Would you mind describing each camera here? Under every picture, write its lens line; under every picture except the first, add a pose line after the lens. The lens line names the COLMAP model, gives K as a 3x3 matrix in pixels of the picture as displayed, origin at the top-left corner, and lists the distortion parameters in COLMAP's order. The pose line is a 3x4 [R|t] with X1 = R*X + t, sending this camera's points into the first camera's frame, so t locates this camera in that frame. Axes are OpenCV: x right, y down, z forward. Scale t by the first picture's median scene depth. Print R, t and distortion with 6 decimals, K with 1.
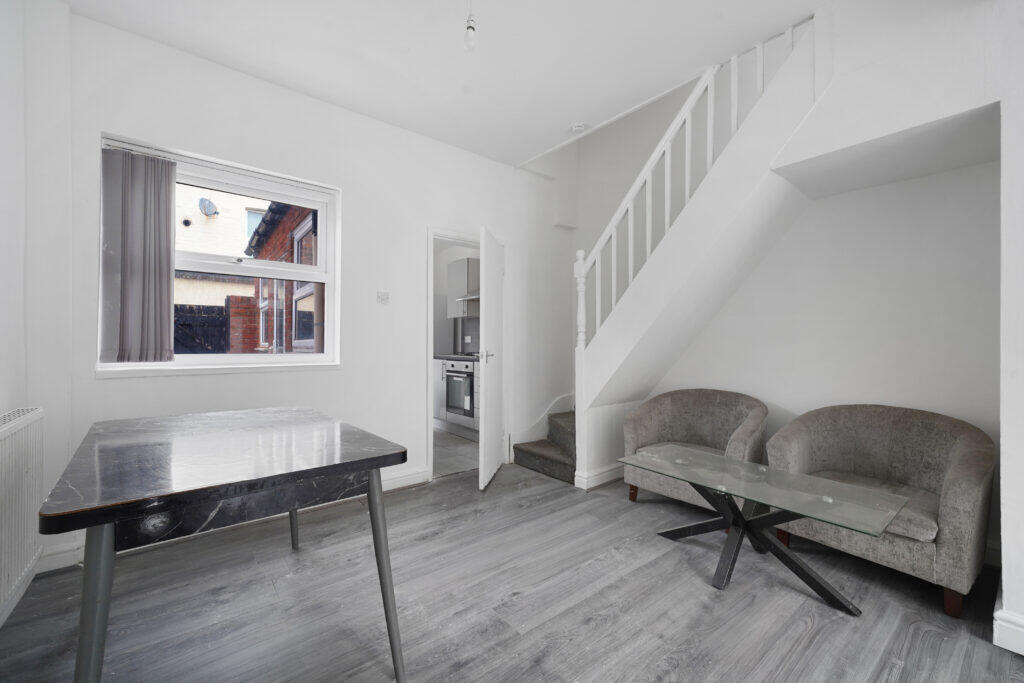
lens RADIAL K [[412.3, 0, 512.0], [0, 412.3, 337.4], [0, 0, 1]] dist [-0.000076, 0.000181]
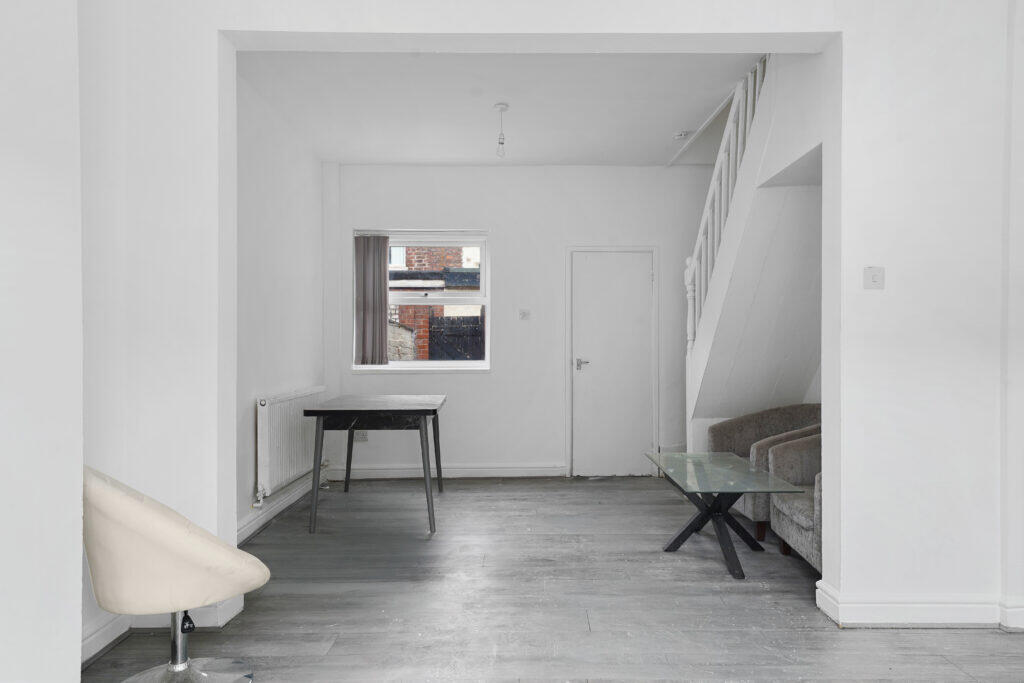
lens RADIAL K [[673.4, 0, 513.2], [0, 673.4, 346.8], [0, 0, 1]] dist [0.000640, -0.000172]
pose [[0.781542, -0.009219, -0.623784, 1.171911], [0.014113, 0.999896, 0.002904, -0.012059], [0.623693, -0.011073, 0.781591, -0.715400]]
